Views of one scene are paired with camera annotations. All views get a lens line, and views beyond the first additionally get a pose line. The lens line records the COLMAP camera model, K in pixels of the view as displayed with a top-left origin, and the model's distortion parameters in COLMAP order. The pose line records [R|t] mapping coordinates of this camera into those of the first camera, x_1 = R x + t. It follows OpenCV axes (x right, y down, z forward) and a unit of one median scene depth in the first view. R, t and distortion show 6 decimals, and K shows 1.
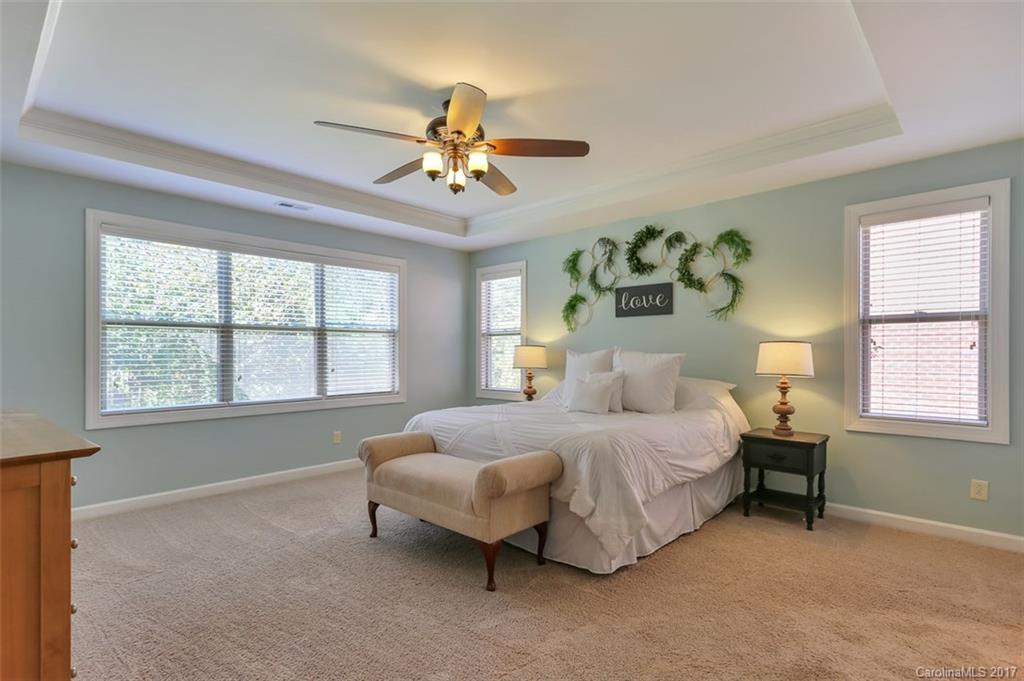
lens RADIAL K [[503.9, 0, 494.4], [0, 503.9, 349.7], [0, 0, 1]] dist [0.007880, 0.000957]
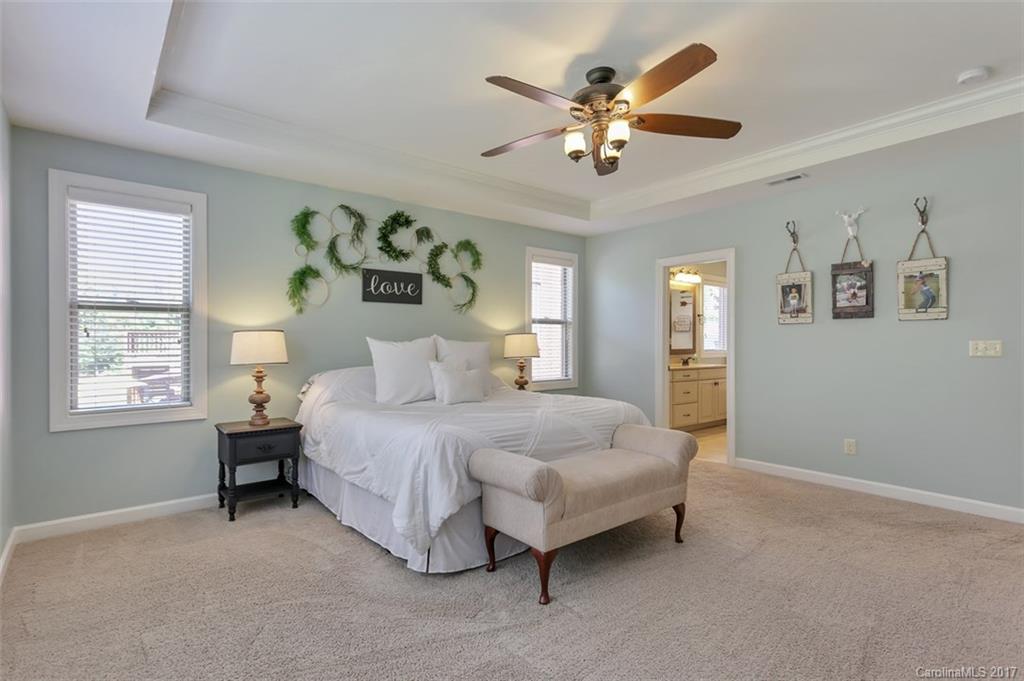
lens RADIAL K [[516.4, 0, 527.2], [0, 516.4, 343.4], [0, 0, 1]] dist [0.033759, 0.000439]
pose [[0.105319, -0.002153, 0.994436, -0.640705], [-0.007466, 0.999968, 0.002956, 0.005365], [-0.994410, -0.007736, 0.105299, 0.619522]]
